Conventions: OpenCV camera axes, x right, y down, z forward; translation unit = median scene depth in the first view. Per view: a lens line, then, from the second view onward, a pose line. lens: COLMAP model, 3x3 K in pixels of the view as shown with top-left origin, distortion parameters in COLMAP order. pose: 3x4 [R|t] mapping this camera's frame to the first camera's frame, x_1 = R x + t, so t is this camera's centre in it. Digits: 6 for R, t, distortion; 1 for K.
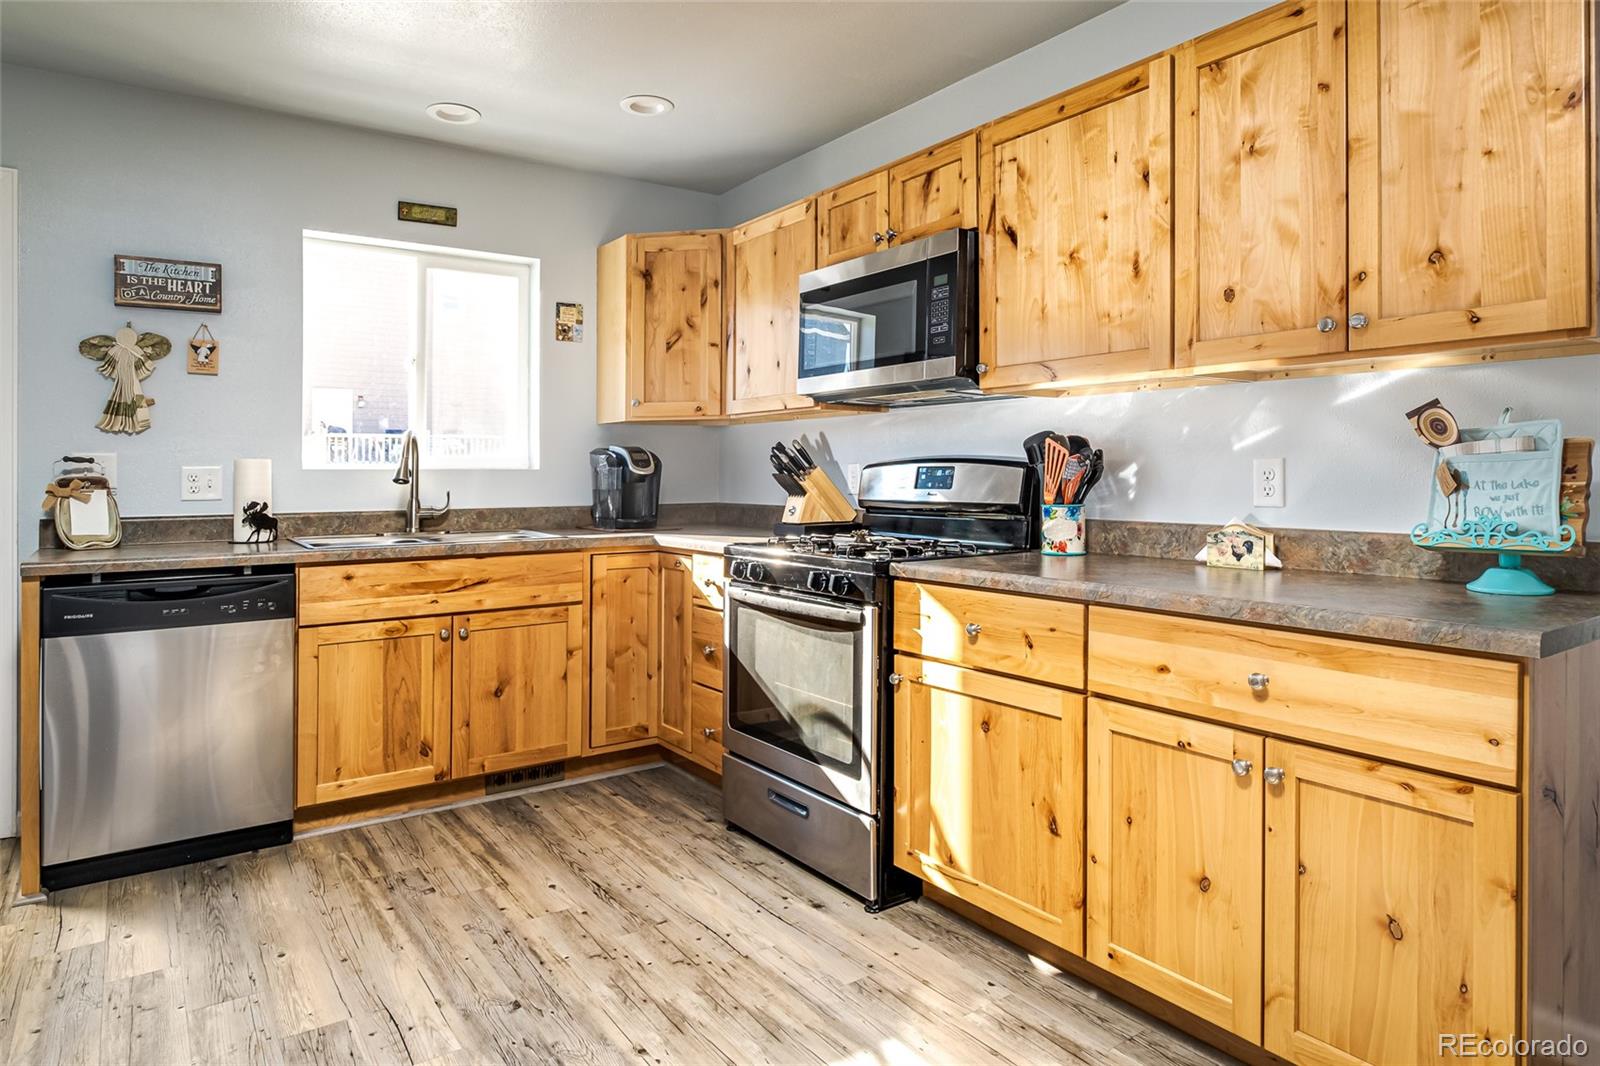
lens RADIAL K [[877.5, 0, 799.5], [0, 877.5, 470.5], [0, 0, 1]] dist [-0.005468, -0.001935]
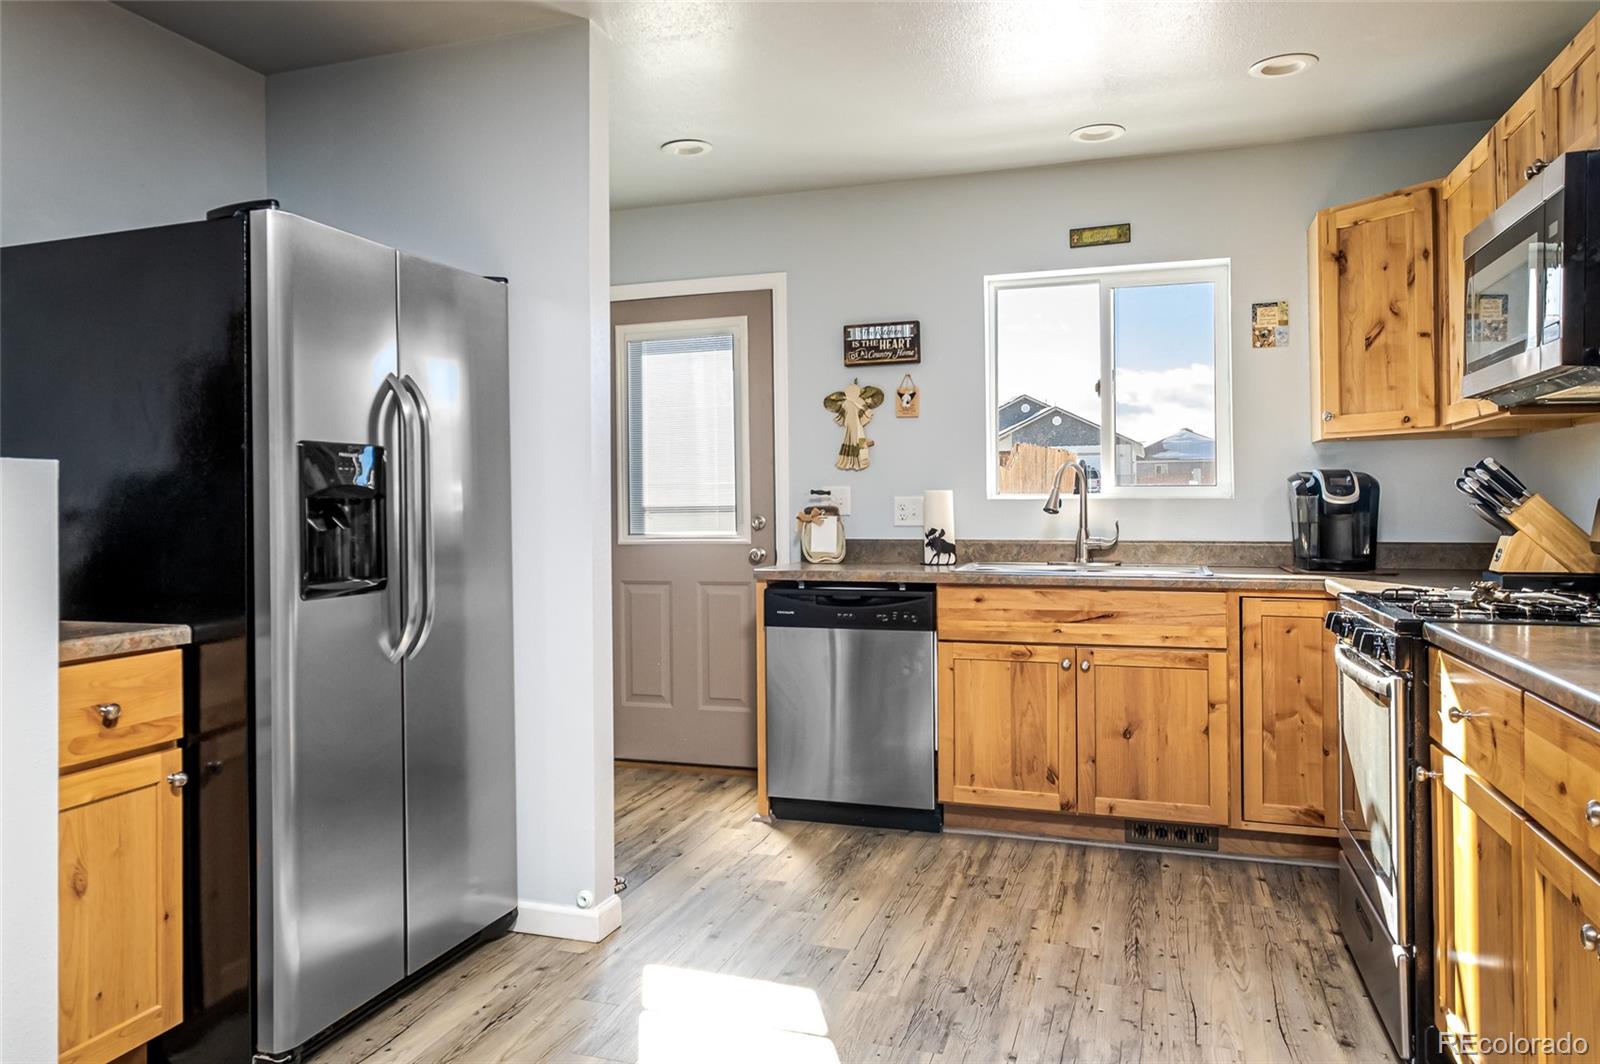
lens RADIAL K [[1045.0, 0, 800.3], [0, 1045.0, 493.2], [0, 0, 1]] dist [0.001504, 0.001321]
pose [[0.645535, -0.005904, -0.763708, 0.308513], [0.003452, 0.999982, -0.004813, -0.003586], [0.763723, 0.000470, 0.645544, -0.001411]]
